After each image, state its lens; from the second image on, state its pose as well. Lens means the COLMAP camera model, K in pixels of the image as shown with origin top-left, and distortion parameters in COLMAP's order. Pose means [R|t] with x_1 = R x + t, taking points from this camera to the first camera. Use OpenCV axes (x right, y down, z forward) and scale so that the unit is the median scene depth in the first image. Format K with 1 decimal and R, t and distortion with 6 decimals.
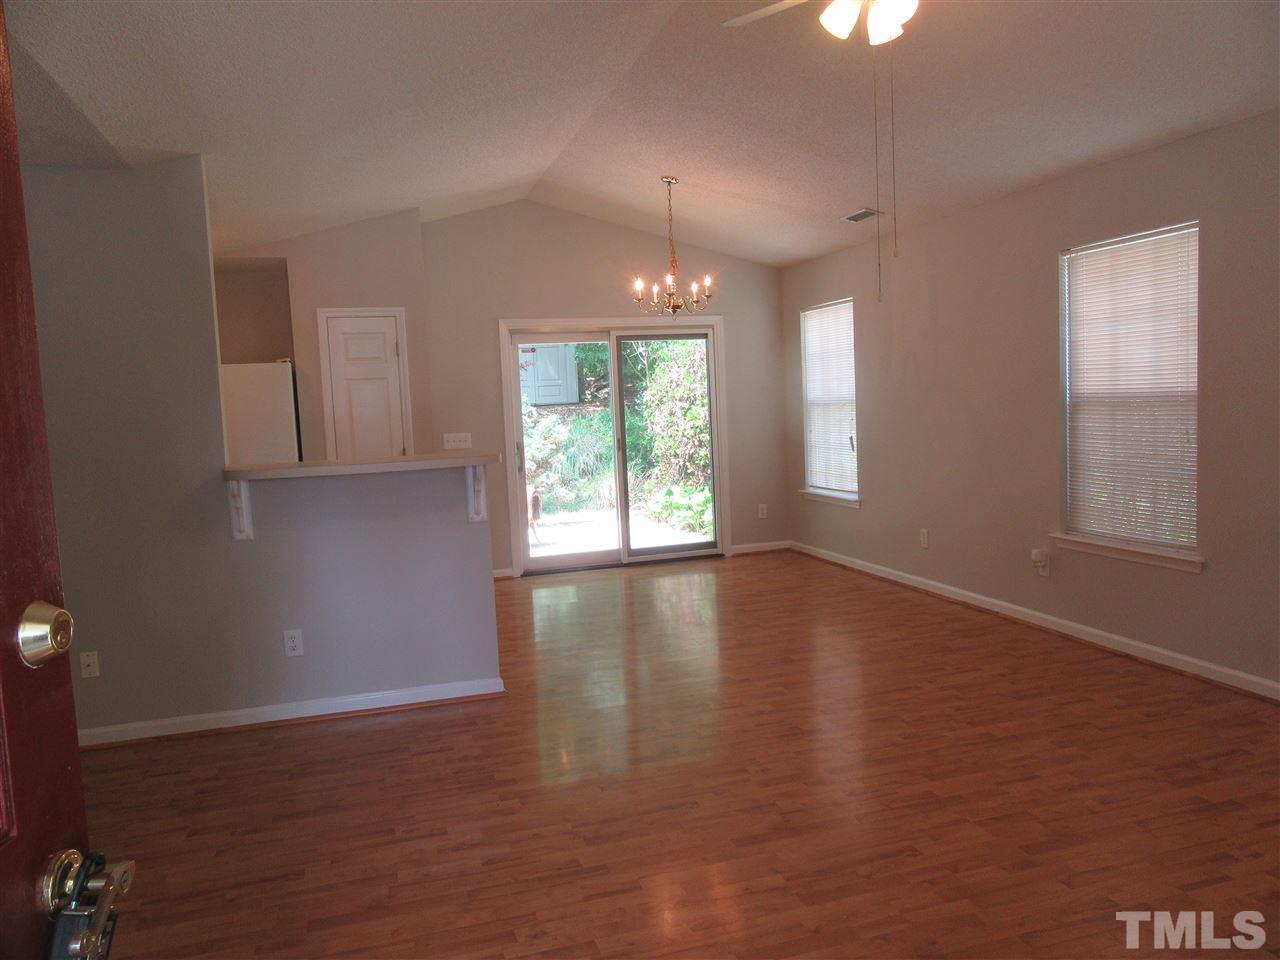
lens RADIAL K [[945.3, 0, 639.7], [0, 945.3, 476.5], [0, 0, 1]] dist [-0.004400, -0.004863]
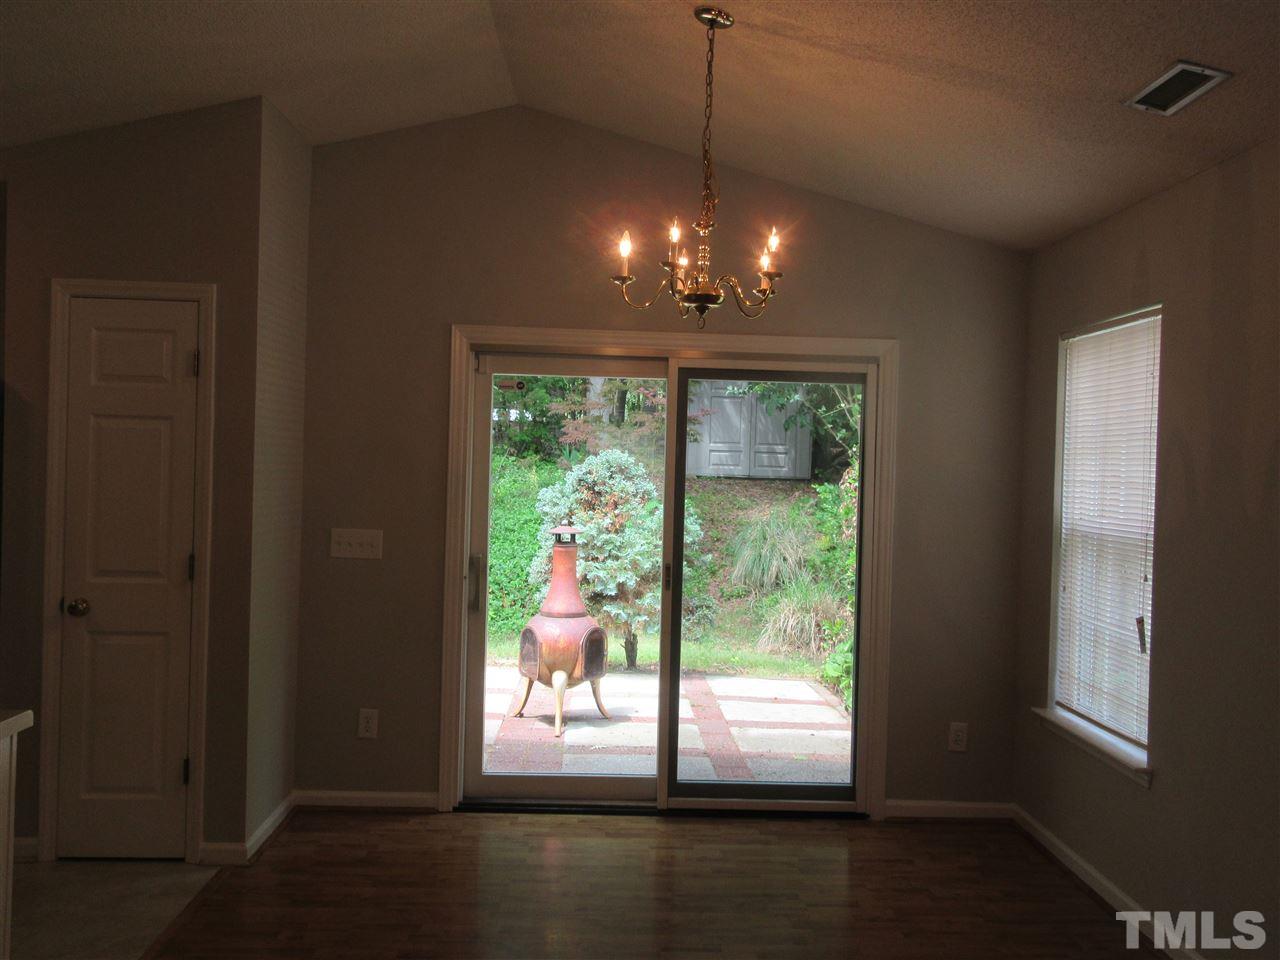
lens RADIAL K [[1158.8, 0, 641.7], [0, 1158.8, 473.7], [0, 0, 1]] dist [0.016020, -0.000097]
pose [[0.960977, 0.075462, -0.266138, 0.161819], [-0.094858, 0.993634, -0.060778, -0.062366], [0.259857, 0.083651, 0.962017, 0.479481]]
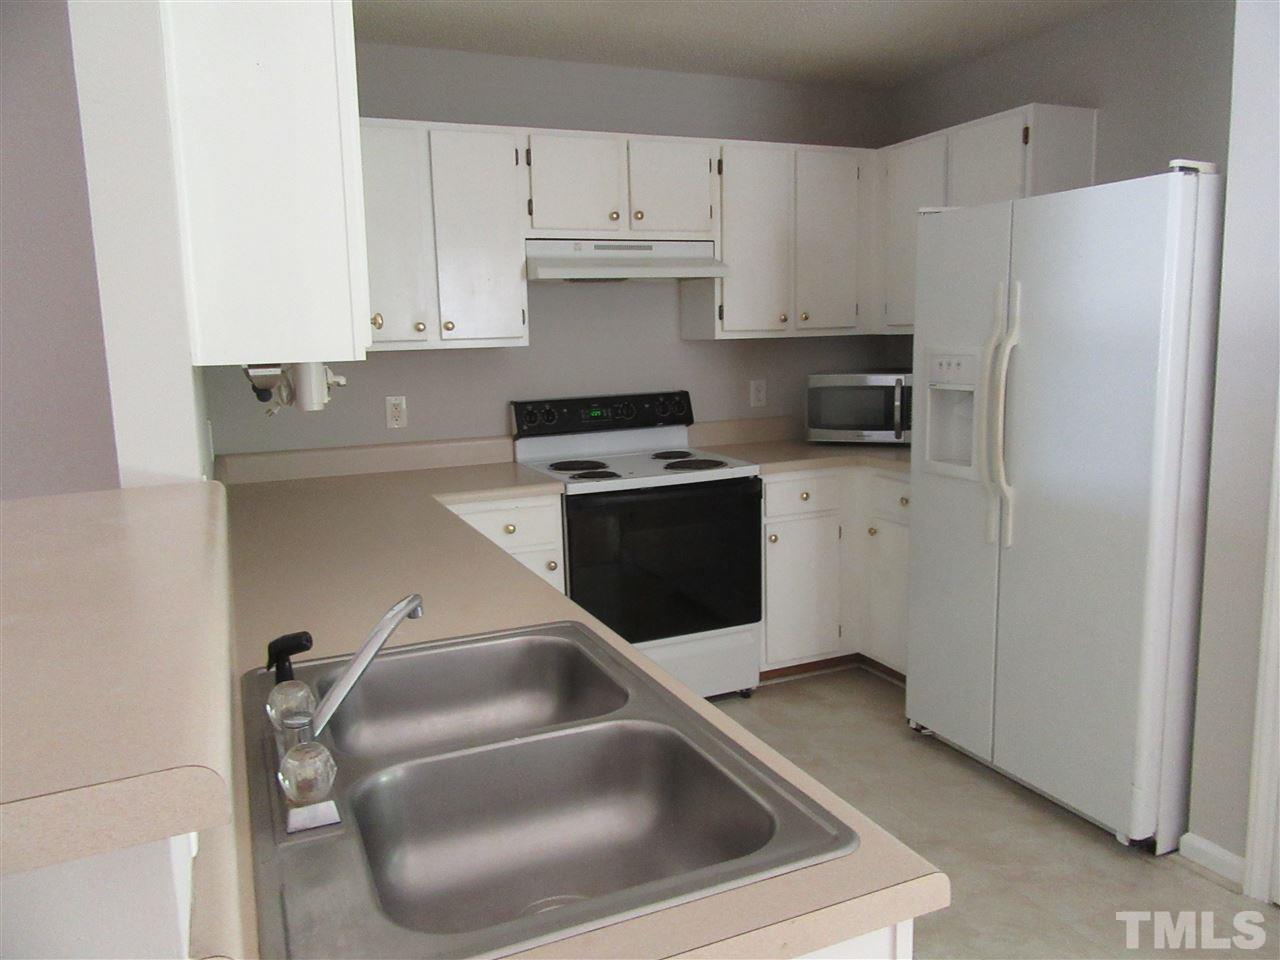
lens RADIAL K [[945.3, 0, 639.7], [0, 945.3, 476.5], [0, 0, 1]] dist [-0.004400, -0.004863]
pose [[0.117245, 0.194065, -0.973957, -0.033479], [-0.059408, 0.980335, 0.188185, -0.064276], [0.991324, 0.035797, 0.126469, 0.766001]]
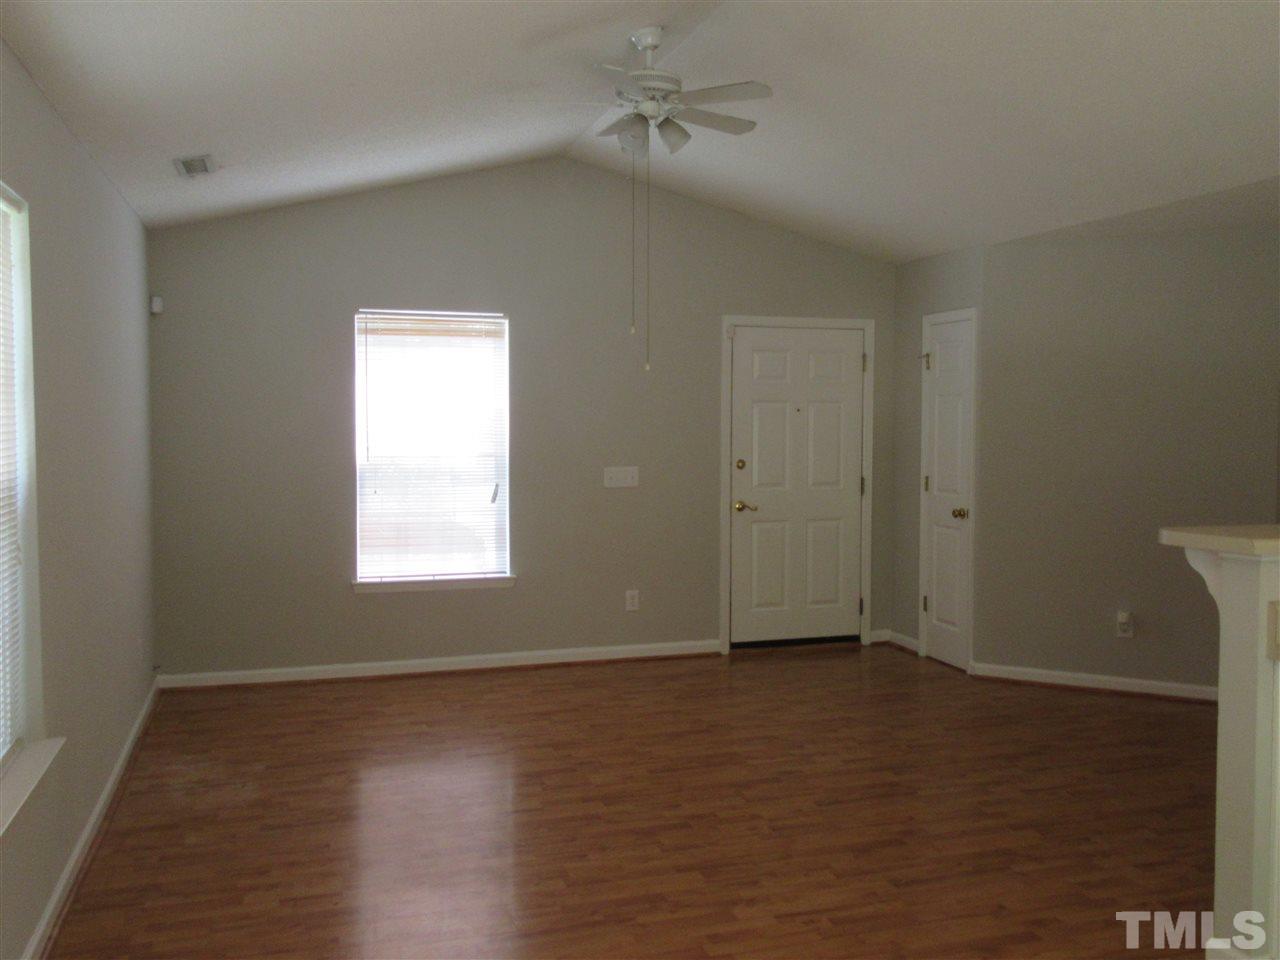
lens RADIAL K [[1158.8, 0, 641.7], [0, 1158.8, 473.7], [0, 0, 1]] dist [0.016020, -0.000097]
pose [[-0.998946, 0.045780, 0.003304, 0.127109], [0.045812, 0.990062, 0.132960, -0.121385], [0.002816, 0.132972, -0.991116, 1.202794]]
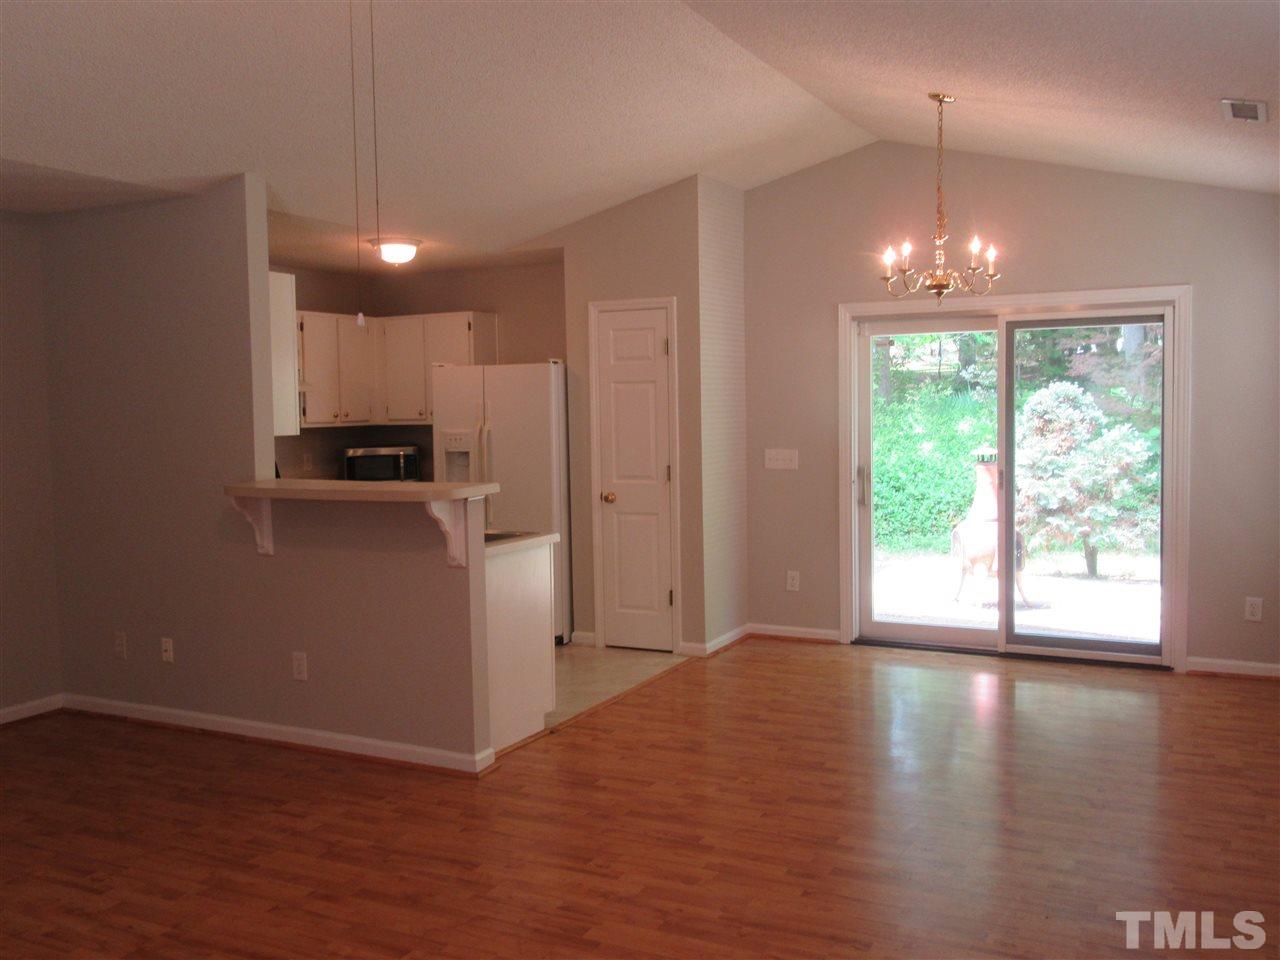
lens RADIAL K [[1161.2, 0, 637.4], [0, 1161.2, 475.0], [0, 0, 1]] dist [0.017760, 0.006912]
pose [[0.712309, 0.077724, -0.697549, 0.476574], [-0.074123, 0.996622, 0.035357, -0.059453], [0.697941, 0.026519, 0.715664, 0.262242]]
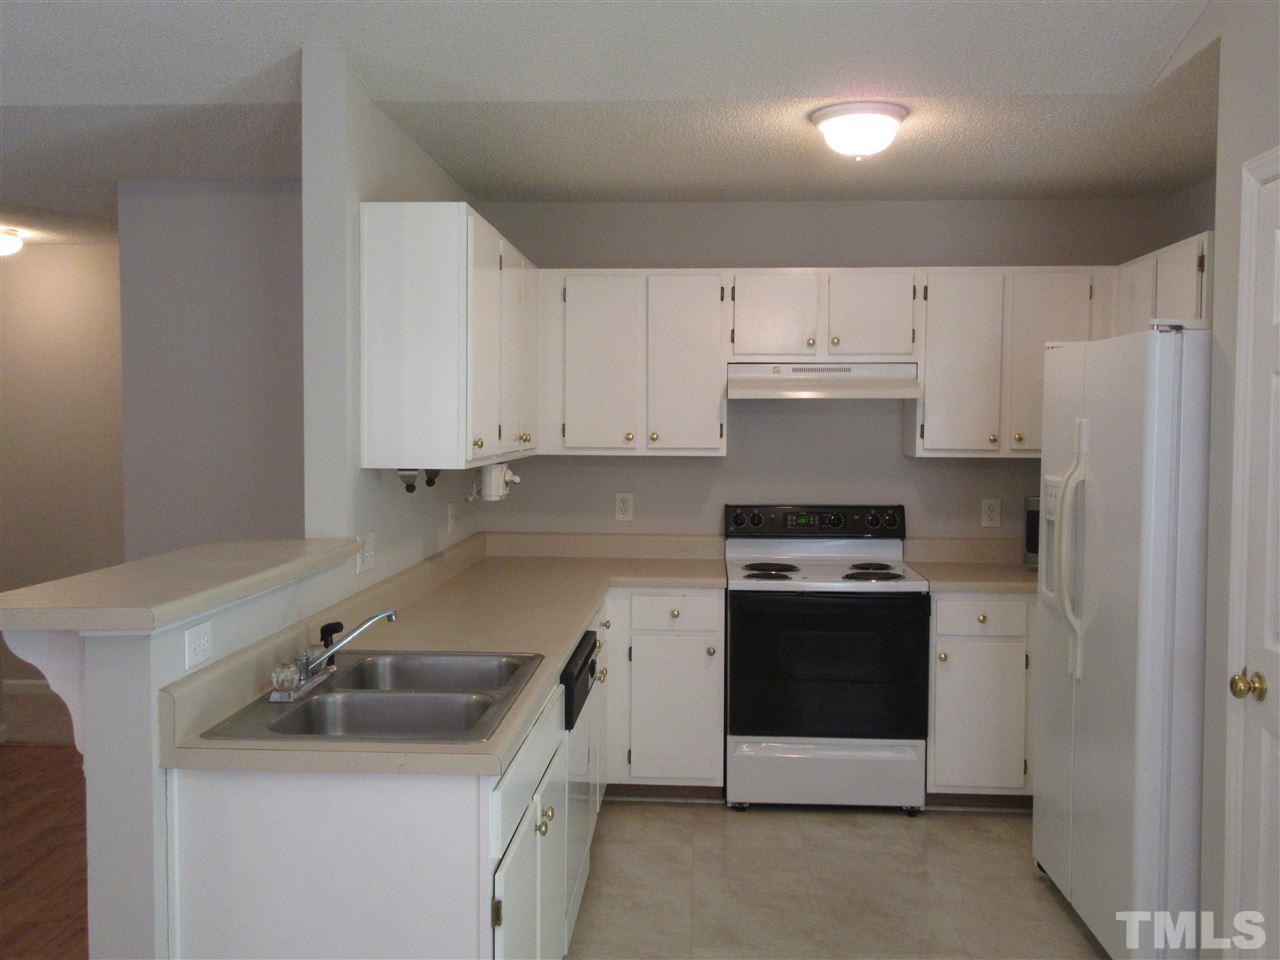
lens RADIAL K [[1161.2, 0, 637.4], [0, 1161.2, 475.0], [0, 0, 1]] dist [0.017760, 0.006912]
pose [[-0.354757, 0.089622, -0.930653, 0.137795], [-0.064351, 0.990694, 0.119934, -0.106624], [0.932741, 0.102436, -0.345688, 0.978578]]
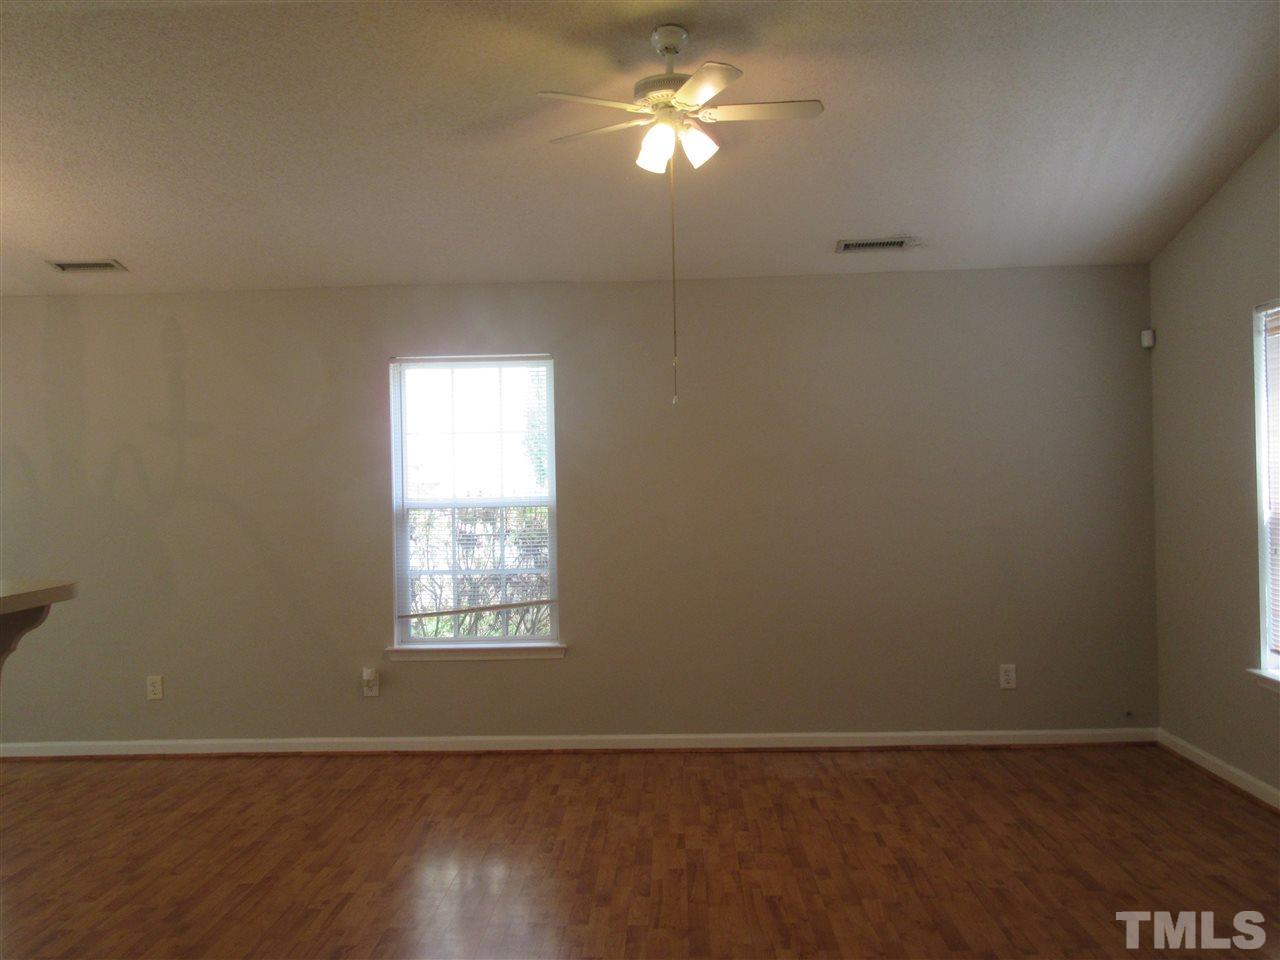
lens RADIAL K [[1161.2, 0, 637.4], [0, 1161.2, 475.0], [0, 0, 1]] dist [0.017760, 0.006912]
pose [[0.330967, 0.042395, 0.942690, -0.490369], [0.084224, 0.993676, -0.074258, -0.003921], [-0.939876, 0.103974, 0.325303, 0.298268]]
